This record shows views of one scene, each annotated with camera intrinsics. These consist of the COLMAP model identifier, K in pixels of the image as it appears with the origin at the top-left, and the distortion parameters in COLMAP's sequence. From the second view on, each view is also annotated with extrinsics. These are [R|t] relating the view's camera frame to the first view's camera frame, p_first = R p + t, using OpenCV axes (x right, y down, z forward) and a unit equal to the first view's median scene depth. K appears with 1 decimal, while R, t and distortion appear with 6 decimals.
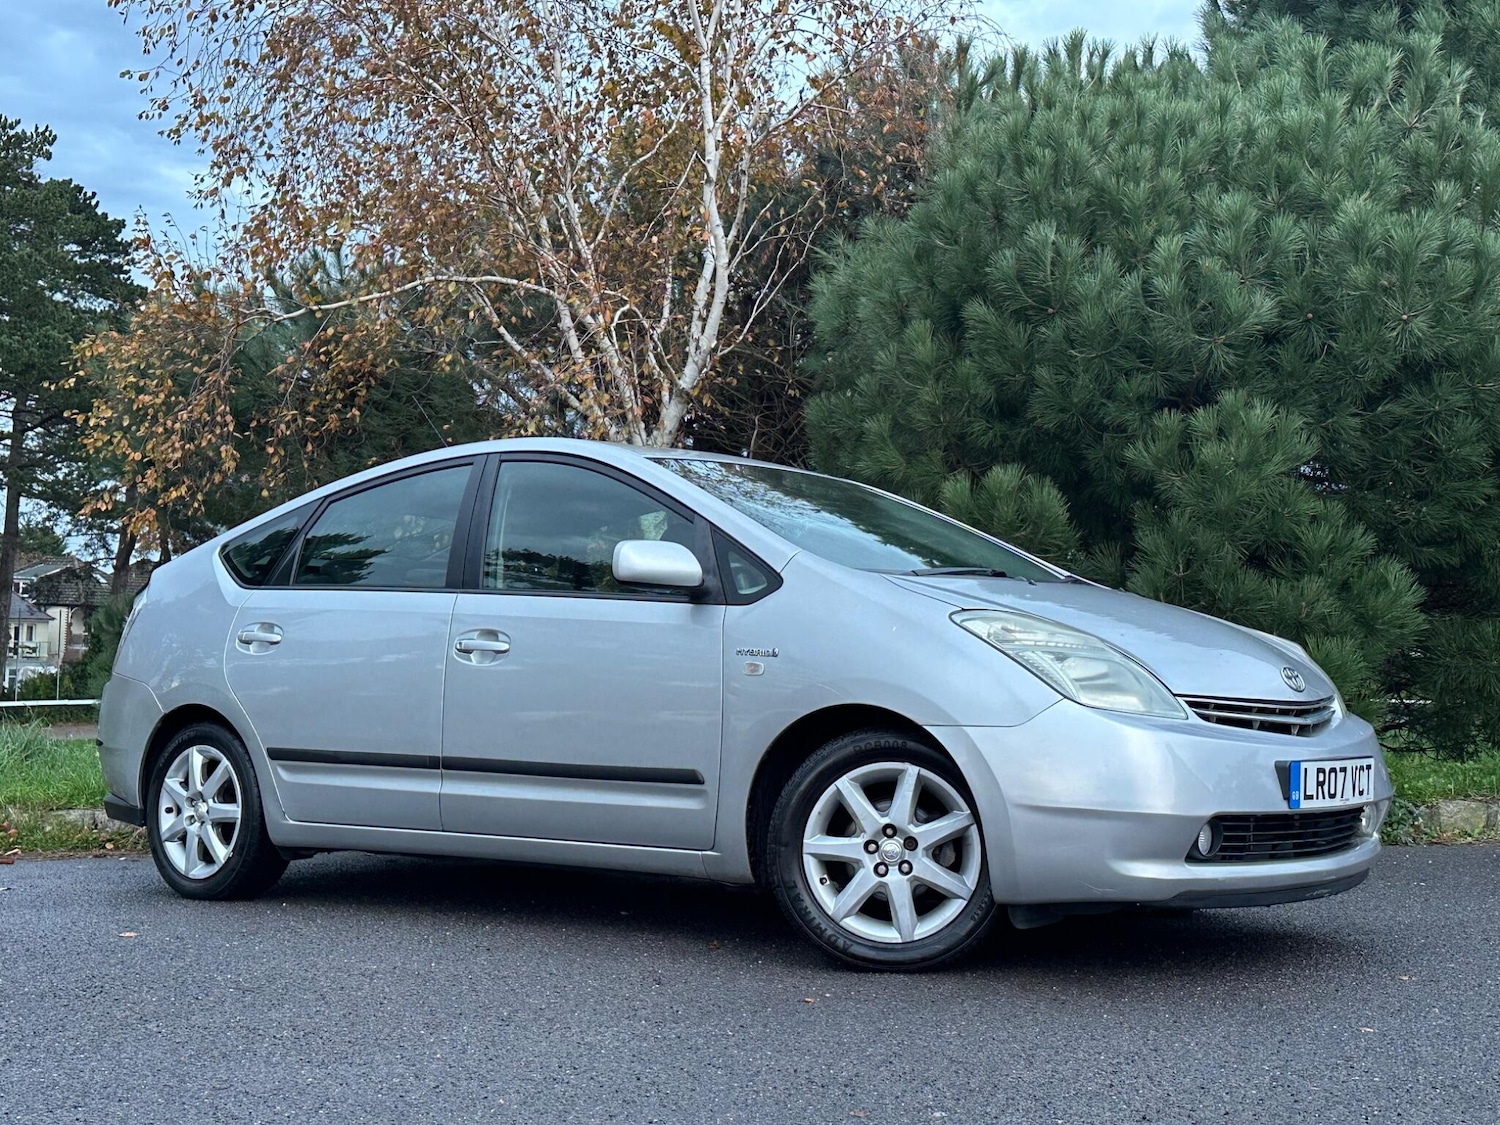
lens RADIAL K [[1954.6, 0, 756.7], [0, 1954.6, 569.9], [0, 0, 1]] dist [0.100919, 0.000000]
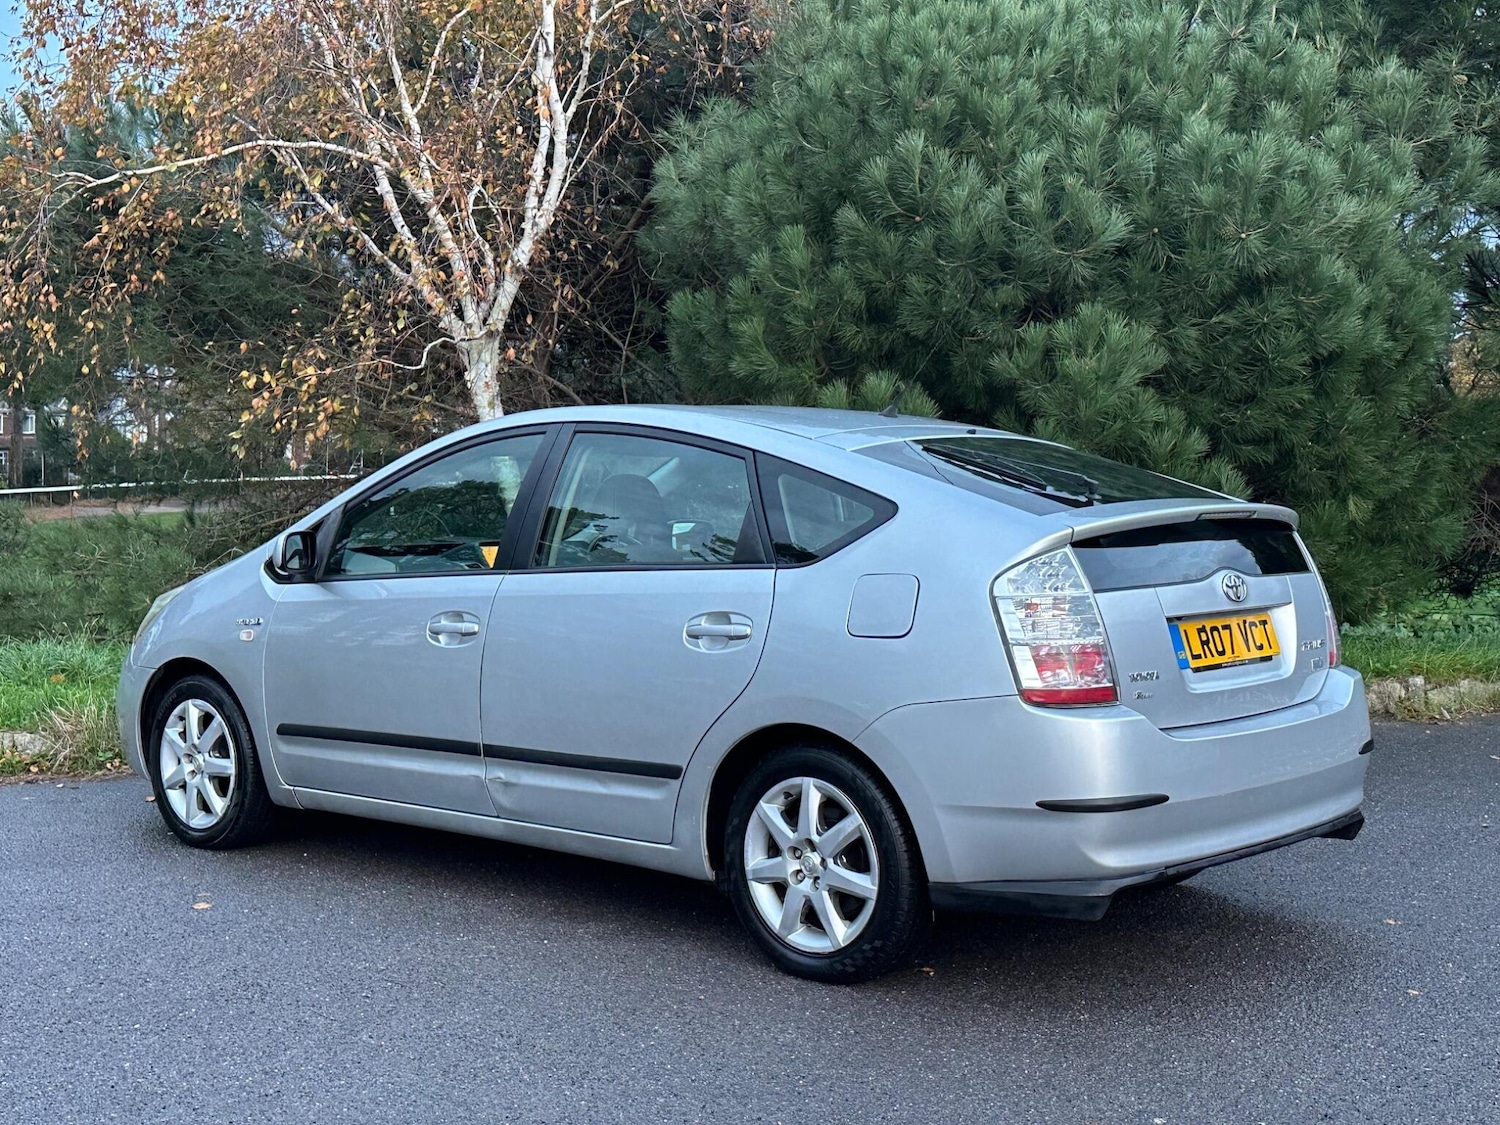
lens RADIAL K [[1954.6, 0, 750.3], [0, 1954.6, 574.6], [0, 0, 1]] dist [0.100919, 0.000000]
pose [[0.985282, -0.011897, 0.170525, -0.118859], [-0.007436, 0.993648, 0.112285, -0.062005], [-0.170778, -0.111901, 0.978935, -0.022996]]
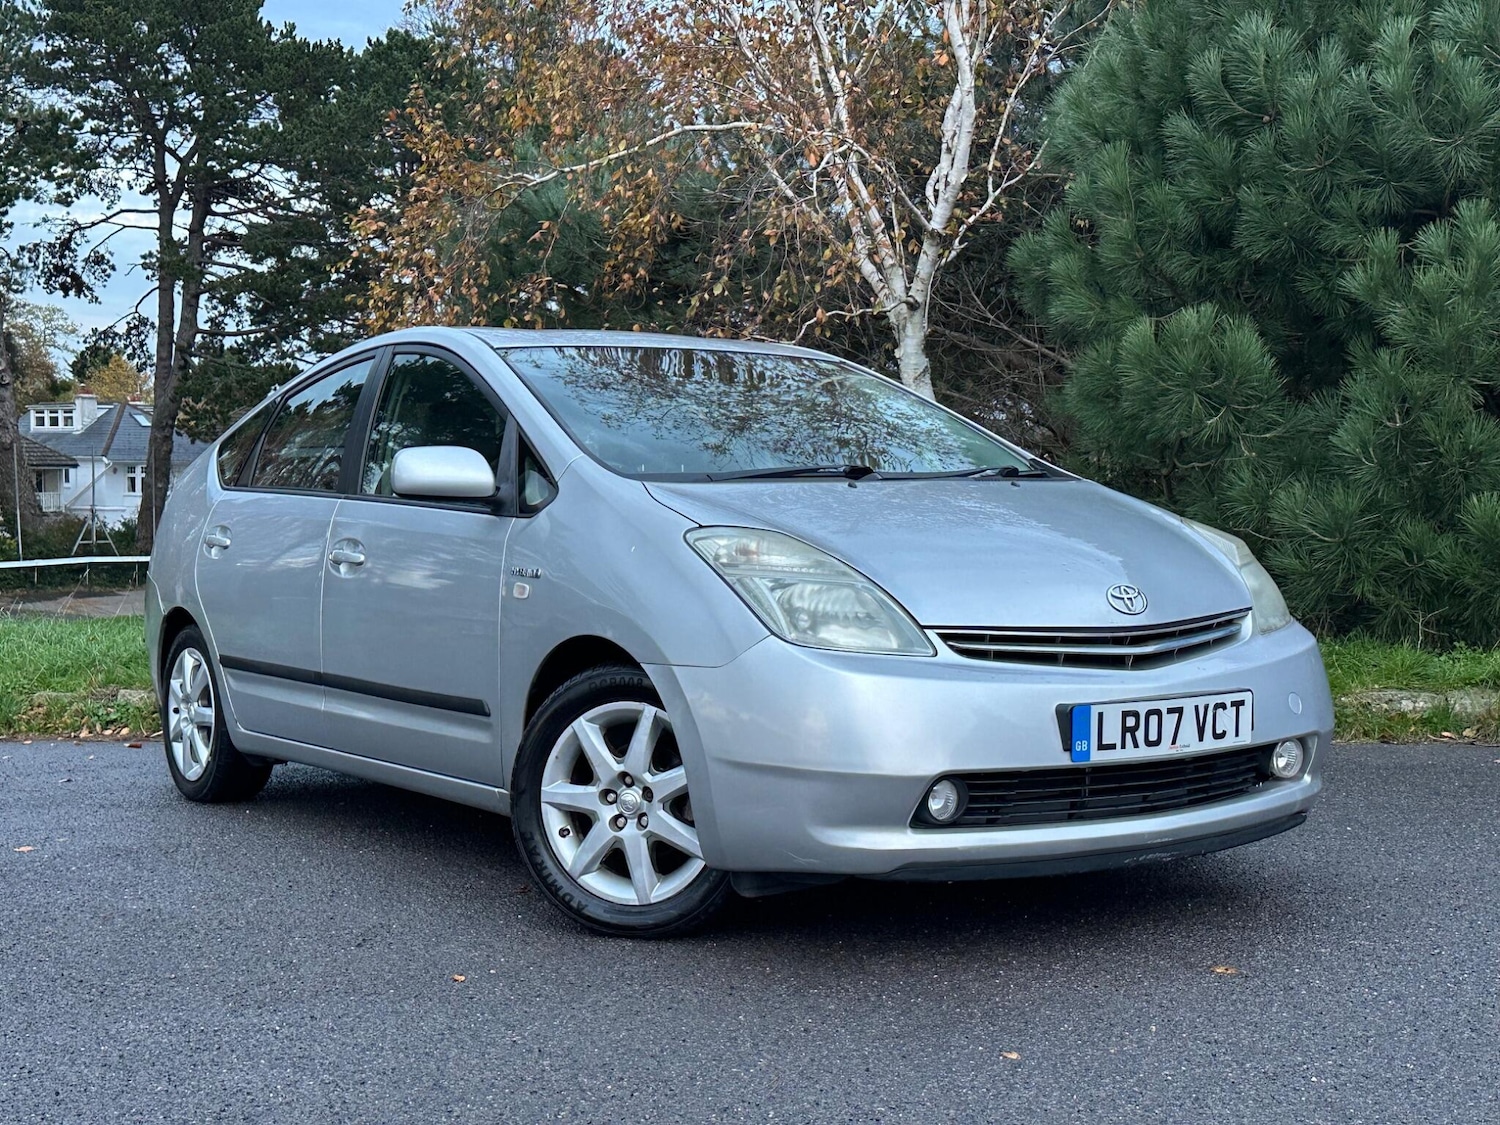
lens RADIAL K [[1954.6, 0, 755.0], [0, 1954.6, 574.2], [0, 0, 1]] dist [0.100919, 0.000000]
pose [[0.957315, -0.008909, -0.288910, 0.187514], [0.035066, 0.995722, 0.085489, -0.015678], [0.286912, -0.091971, 0.953532, 0.092343]]
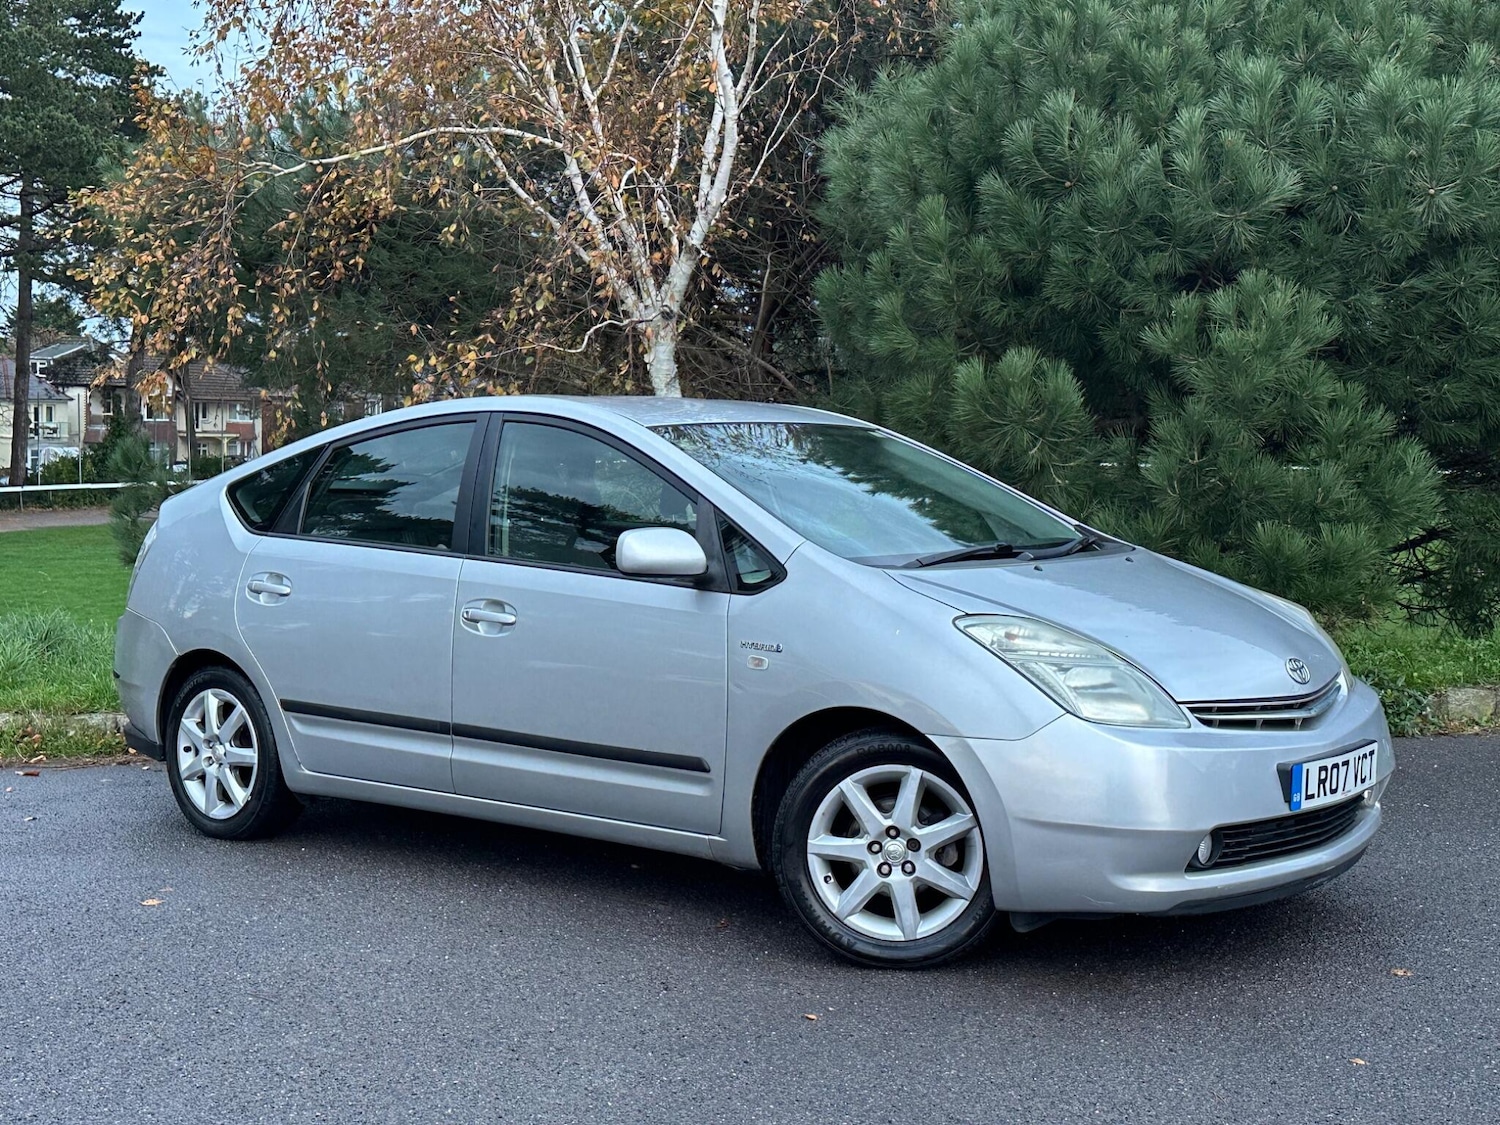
lens RADIAL K [[1954.6, 0, 749.1], [0, 1954.6, 570.9], [0, 0, 1]] dist [0.100919, 0.000000]
pose [[0.999888, -0.005660, -0.013868, 0.004118], [0.007284, 0.992746, 0.120007, -0.060868], [0.013088, -0.120095, 0.992676, 0.005297]]
